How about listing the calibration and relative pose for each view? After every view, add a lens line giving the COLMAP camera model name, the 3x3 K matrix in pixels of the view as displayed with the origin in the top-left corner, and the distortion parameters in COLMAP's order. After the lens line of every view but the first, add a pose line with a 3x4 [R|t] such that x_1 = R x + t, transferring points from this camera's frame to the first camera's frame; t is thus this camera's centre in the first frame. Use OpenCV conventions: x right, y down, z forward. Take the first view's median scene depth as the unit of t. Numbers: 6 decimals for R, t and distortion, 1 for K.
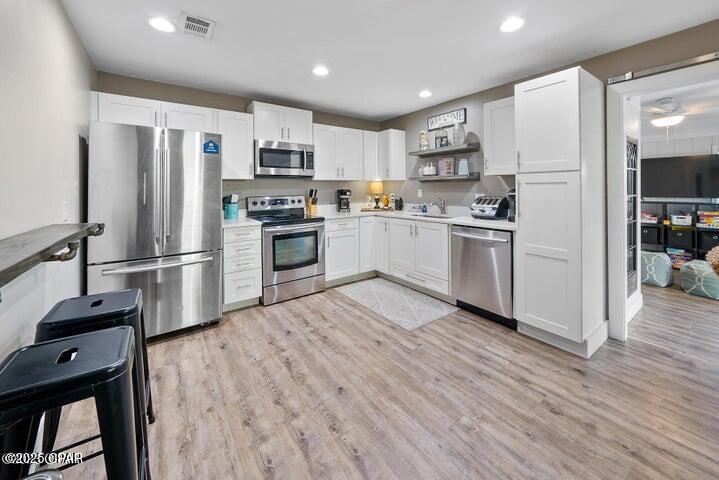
lens RADIAL K [[274.2, 0, 360.5], [0, 274.2, 188.5], [0, 0, 1]] dist [-0.000123, 0.000089]
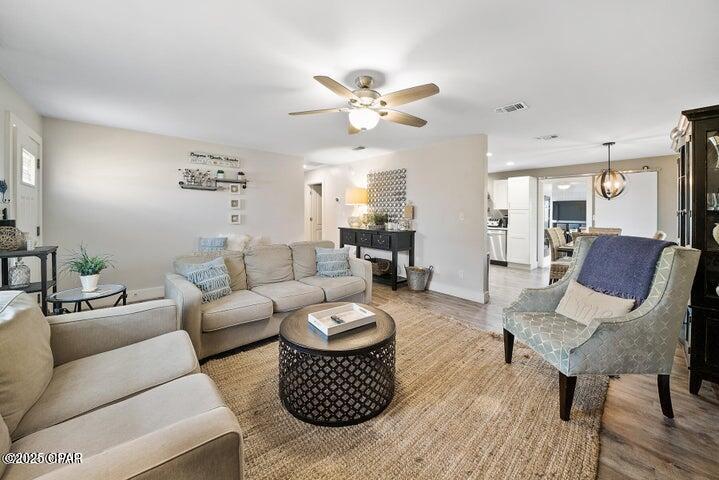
lens RADIAL K [[262.7, 0, 356.9], [0, 262.7, 204.1], [0, 0, 1]] dist [0.000000, 0.000012]
pose [[0.994510, 0.022692, 0.102155, -1.100139], [-0.020421, 0.999522, -0.023229, -0.018627], [-0.102633, 0.021015, 0.994497, -1.340991]]
